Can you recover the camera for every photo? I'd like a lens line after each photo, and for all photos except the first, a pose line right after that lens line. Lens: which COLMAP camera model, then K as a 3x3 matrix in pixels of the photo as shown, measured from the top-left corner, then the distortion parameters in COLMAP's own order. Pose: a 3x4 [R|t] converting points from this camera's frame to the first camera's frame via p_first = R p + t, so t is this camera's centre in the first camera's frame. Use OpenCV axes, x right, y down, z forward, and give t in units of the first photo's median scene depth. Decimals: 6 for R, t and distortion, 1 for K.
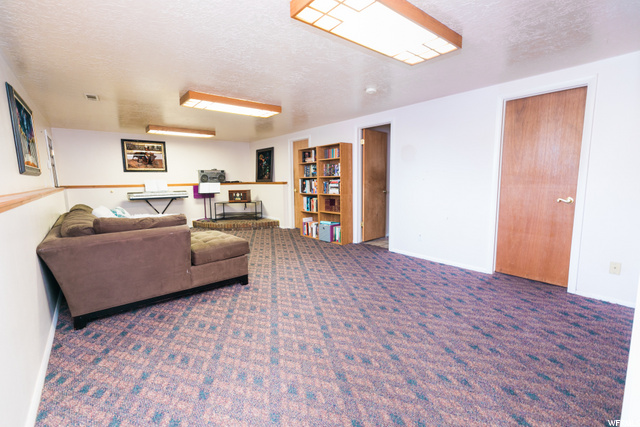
lens RADIAL K [[289.1, 0, 320.2], [0, 289.1, 214.3], [0, 0, 1]] dist [0.004963, 0.001441]
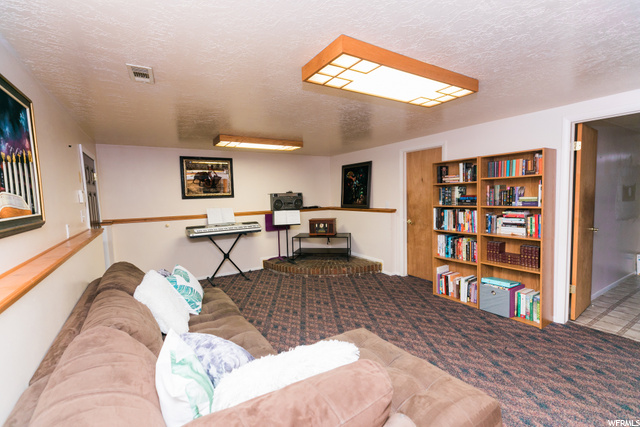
lens RADIAL K [[289.1, 0, 320.6], [0, 289.1, 215.1], [0, 0, 1]] dist [0.004963, 0.001441]
pose [[0.992146, -0.004965, -0.124987, -0.224688], [-0.000866, 0.998915, -0.046553, -0.069904], [0.125083, 0.046296, 0.991066, 0.298249]]
